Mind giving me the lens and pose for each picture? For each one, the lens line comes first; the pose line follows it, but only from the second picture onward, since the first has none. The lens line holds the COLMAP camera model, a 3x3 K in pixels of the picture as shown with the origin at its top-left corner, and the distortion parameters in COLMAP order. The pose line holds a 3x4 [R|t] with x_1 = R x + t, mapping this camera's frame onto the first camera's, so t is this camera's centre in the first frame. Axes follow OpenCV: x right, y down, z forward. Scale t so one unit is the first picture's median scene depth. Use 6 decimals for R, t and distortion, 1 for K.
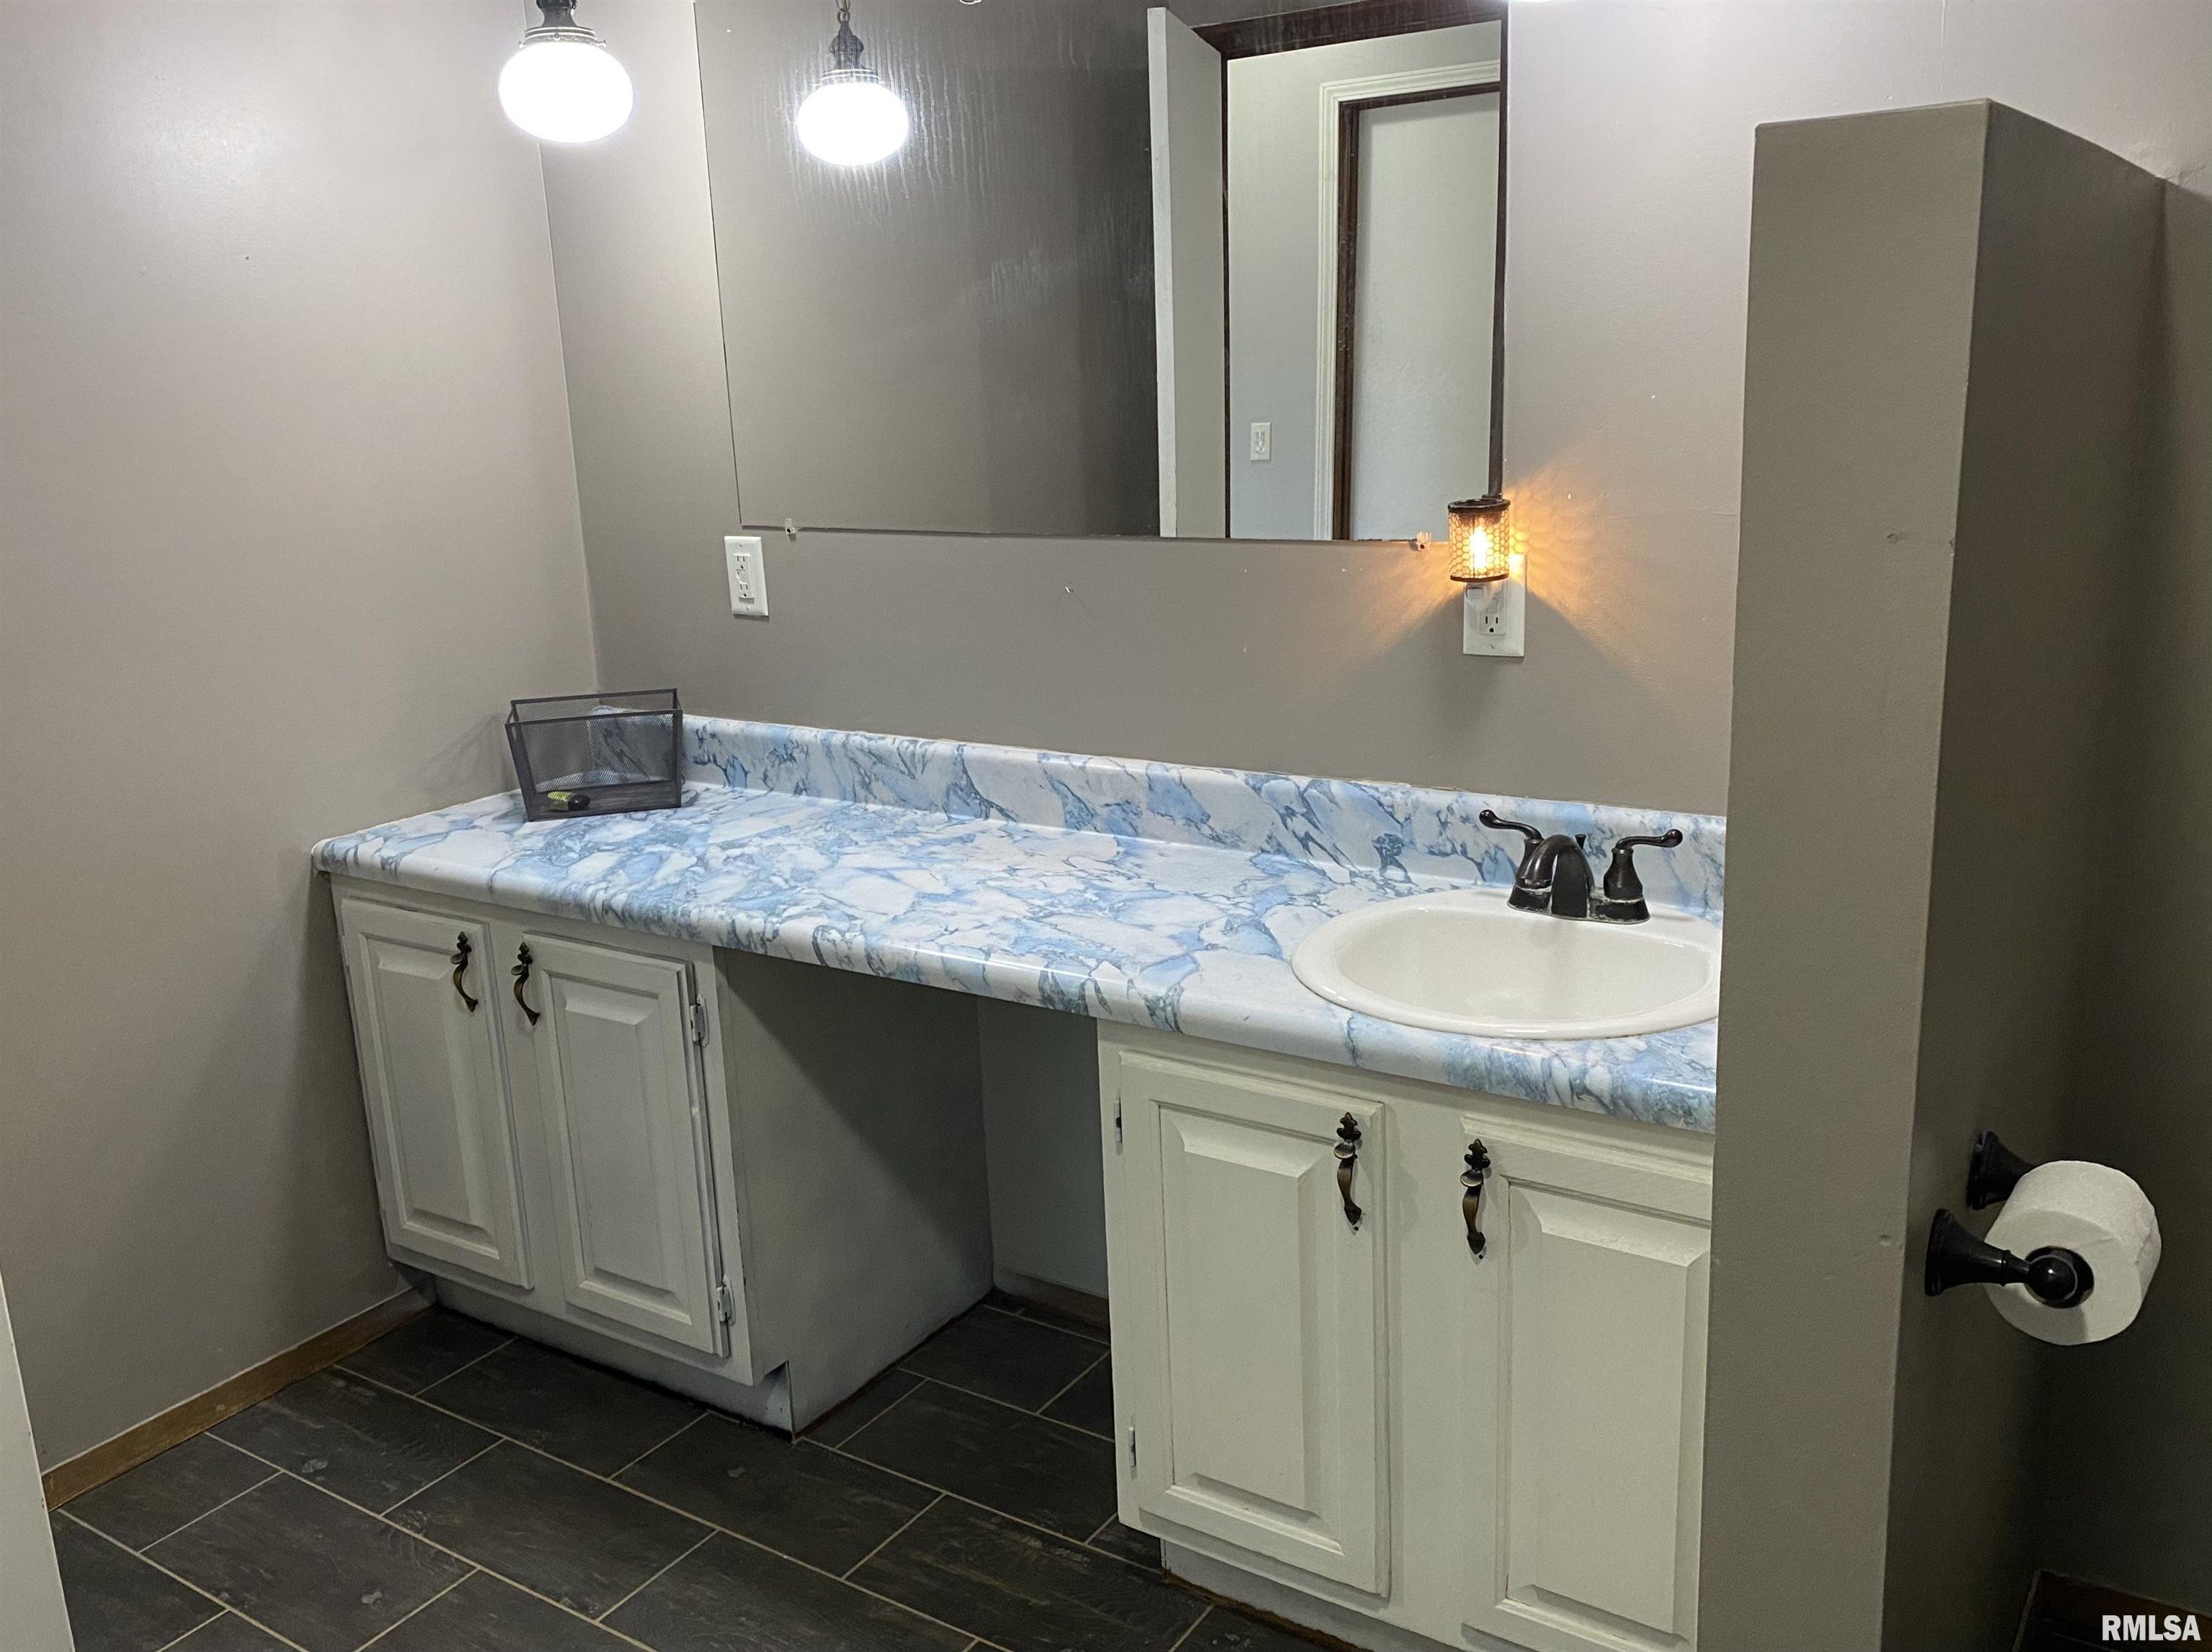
lens RADIAL K [[1838.6, 0, 1106.0], [0, 1838.6, 826.0], [0, 0, 1]] dist [0.122275, -0.270405]
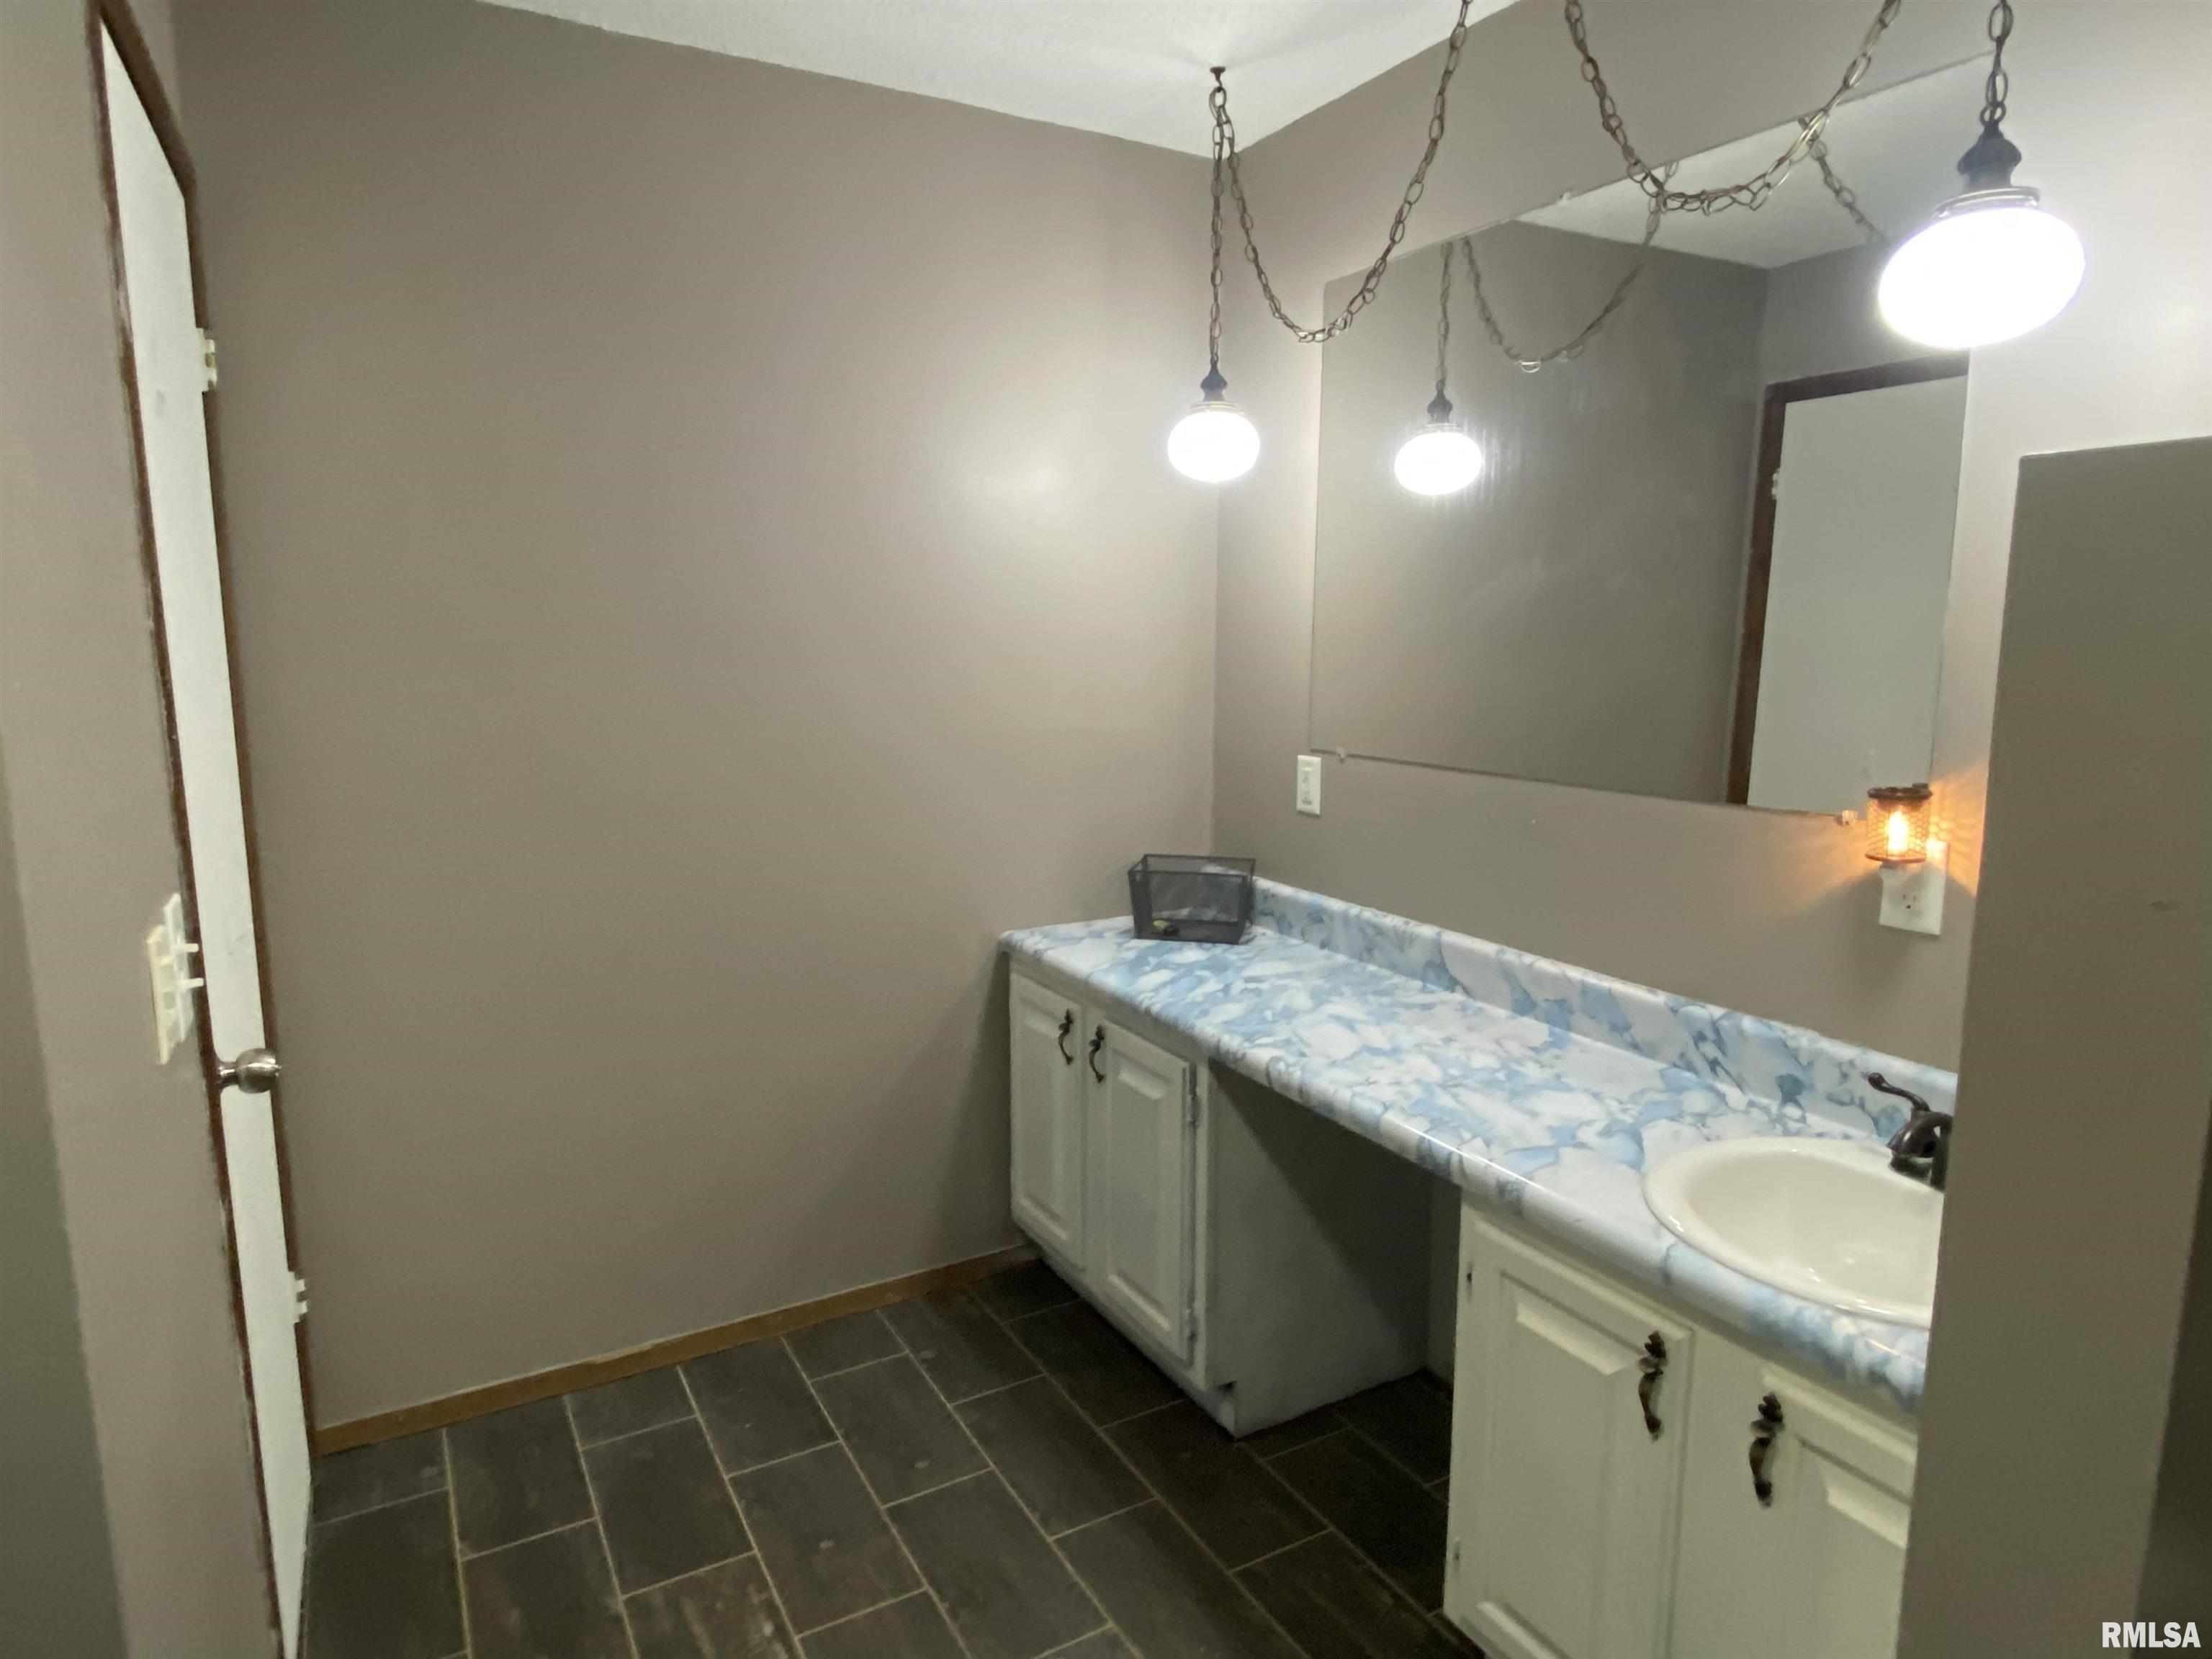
lens RADIAL K [[1277.4, 0, 1106.0], [0, 1277.4, 829.5], [0, 0, 1]] dist [0.116763, -0.167097]
pose [[0.891055, 0.114475, -0.439222, 0.108328], [-0.151369, 0.987223, -0.049784, -0.037699], [0.427911, 0.110845, 0.896998, 0.100679]]
